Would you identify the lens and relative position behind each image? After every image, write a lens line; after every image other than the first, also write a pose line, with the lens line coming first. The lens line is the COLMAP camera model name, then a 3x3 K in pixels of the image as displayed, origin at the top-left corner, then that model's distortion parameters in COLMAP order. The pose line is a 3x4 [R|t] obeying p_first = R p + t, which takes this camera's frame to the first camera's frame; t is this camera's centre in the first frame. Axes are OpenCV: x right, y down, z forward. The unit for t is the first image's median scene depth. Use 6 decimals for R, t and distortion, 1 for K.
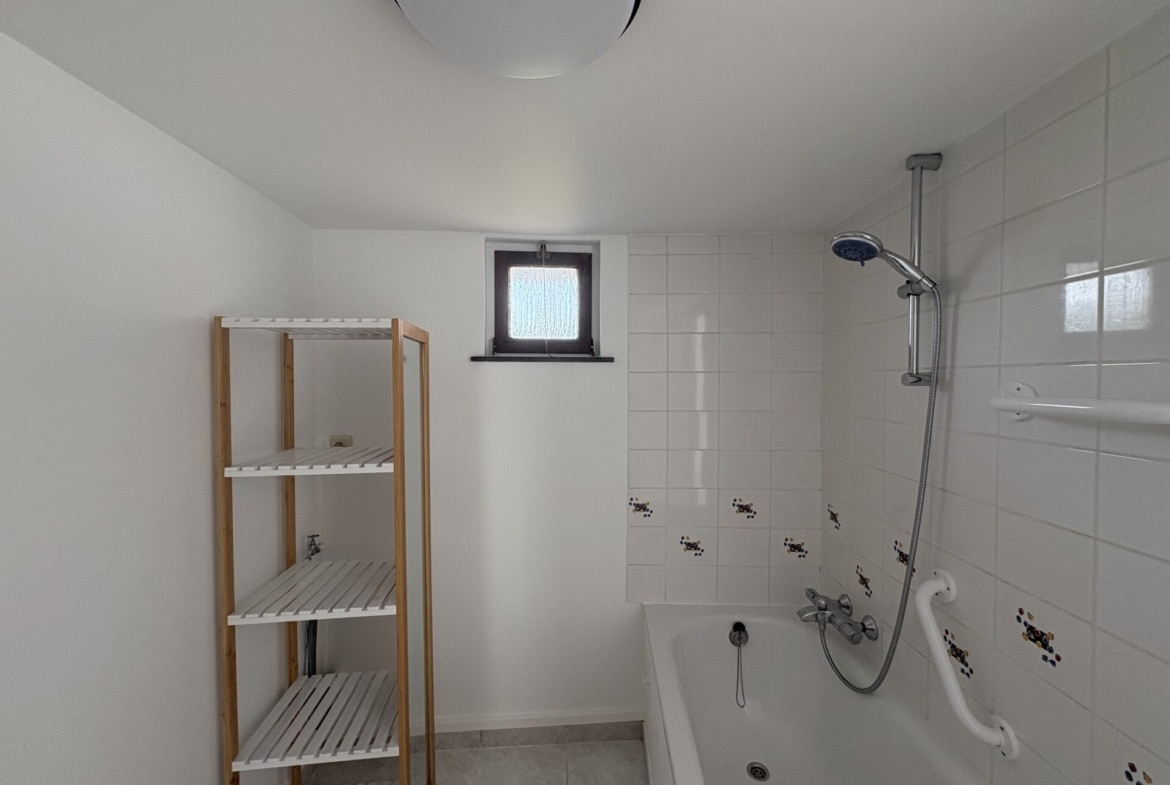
lens RADIAL K [[466.6, 0, 585.0], [0, 466.6, 392.5], [0, 0, 1]] dist [0.000210, 0.000106]
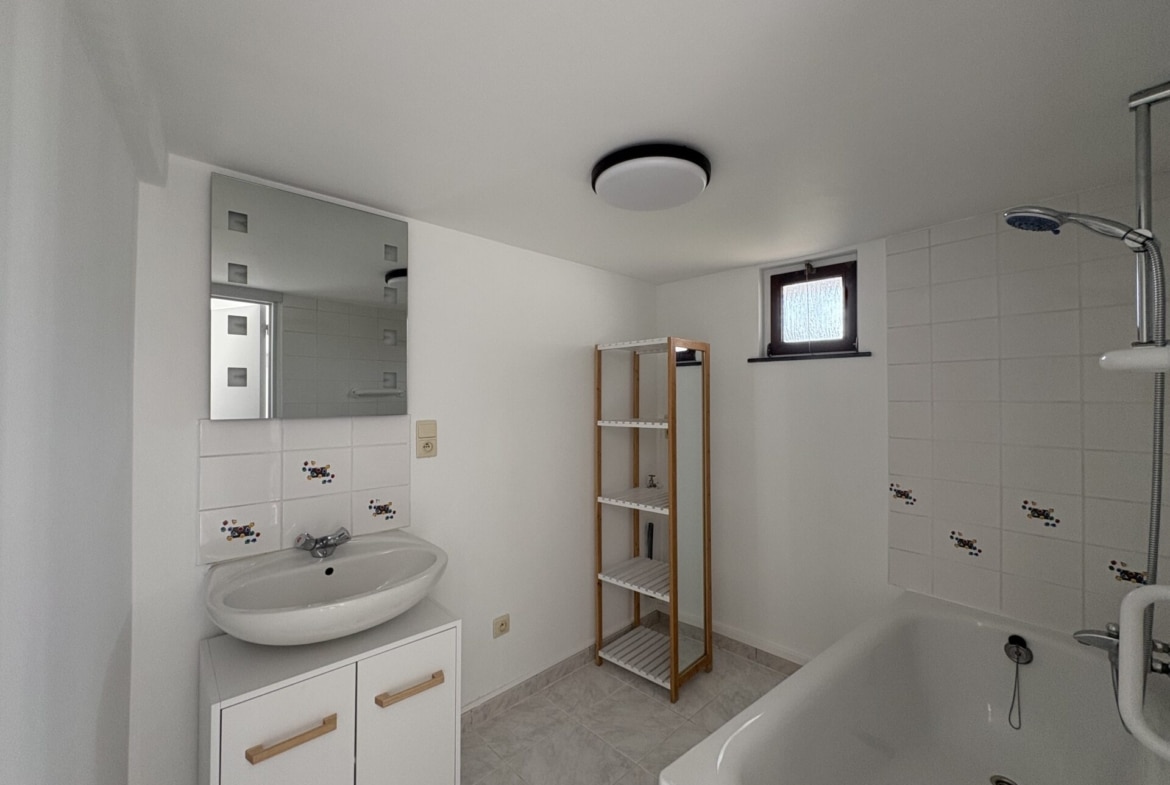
lens RADIAL K [[466.6, 0, 585.0], [0, 466.6, 392.5], [0, 0, 1]] dist [0.000210, 0.000106]
pose [[0.657490, -0.006007, -0.753439, 0.444410], [-0.018729, 0.999529, -0.024313, 0.059234], [0.753230, 0.030097, 0.657068, -0.224365]]
